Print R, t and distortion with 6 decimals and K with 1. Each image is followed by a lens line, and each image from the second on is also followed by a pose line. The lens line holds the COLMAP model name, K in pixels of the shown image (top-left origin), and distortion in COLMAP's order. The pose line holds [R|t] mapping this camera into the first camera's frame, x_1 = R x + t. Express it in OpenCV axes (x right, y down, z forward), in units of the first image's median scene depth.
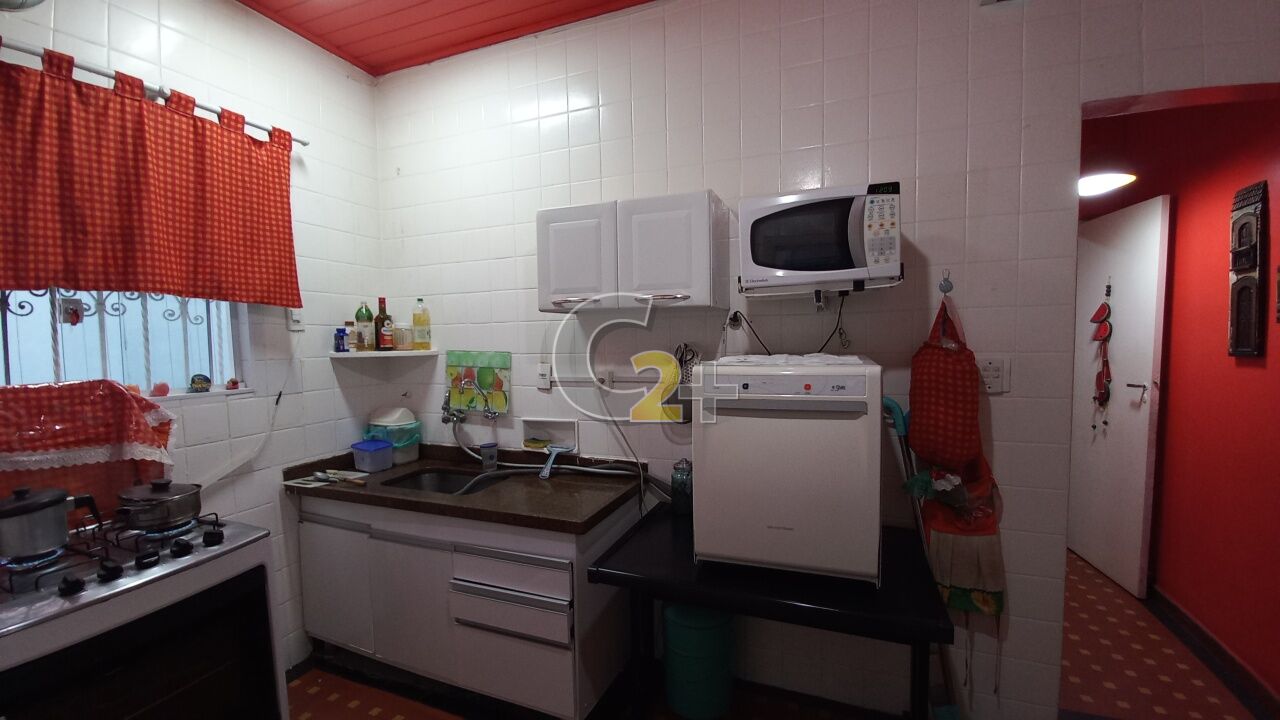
lens RADIAL K [[505.7, 0, 647.4], [0, 505.7, 370.9], [0, 0, 1]] dist [0.014652, -0.015830]
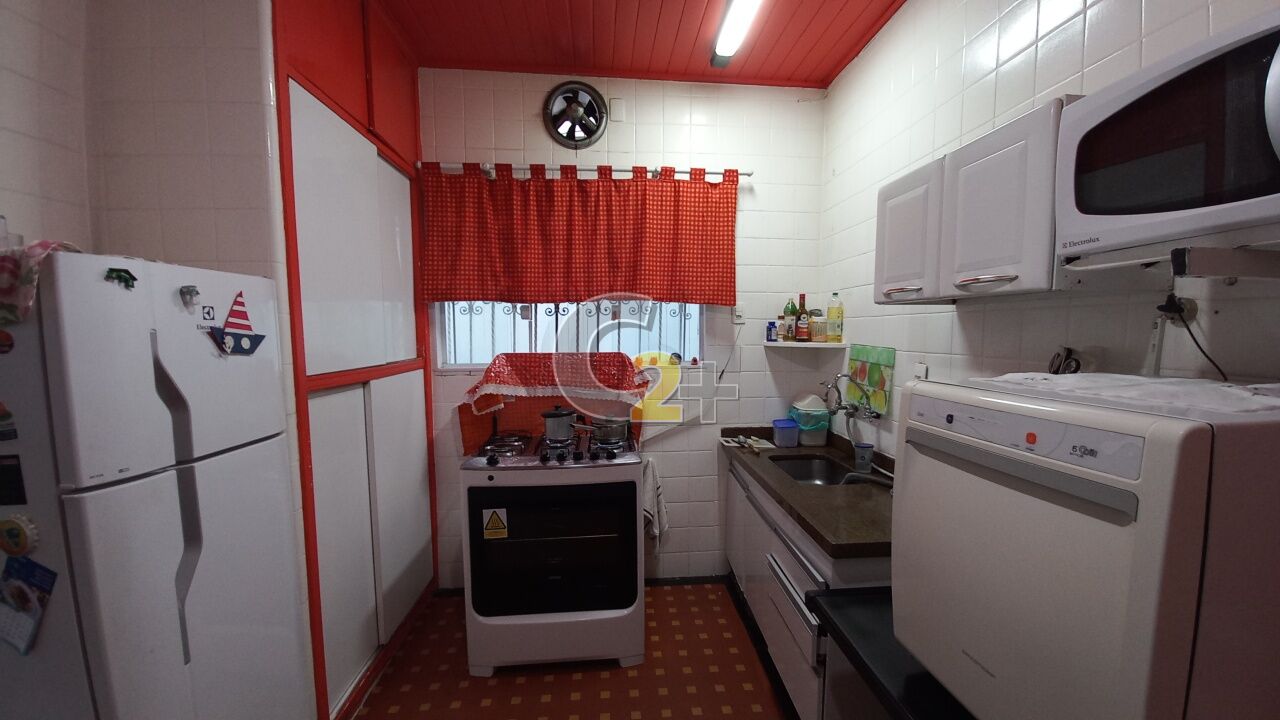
lens RADIAL K [[505.7, 0, 647.4], [0, 505.7, 370.9], [0, 0, 1]] dist [0.014652, -0.015830]
pose [[0.441118, 0.089651, -0.892960, 0.409076], [-0.068797, 0.995448, 0.065955, -0.032175], [0.894808, 0.032339, 0.445278, 0.251771]]
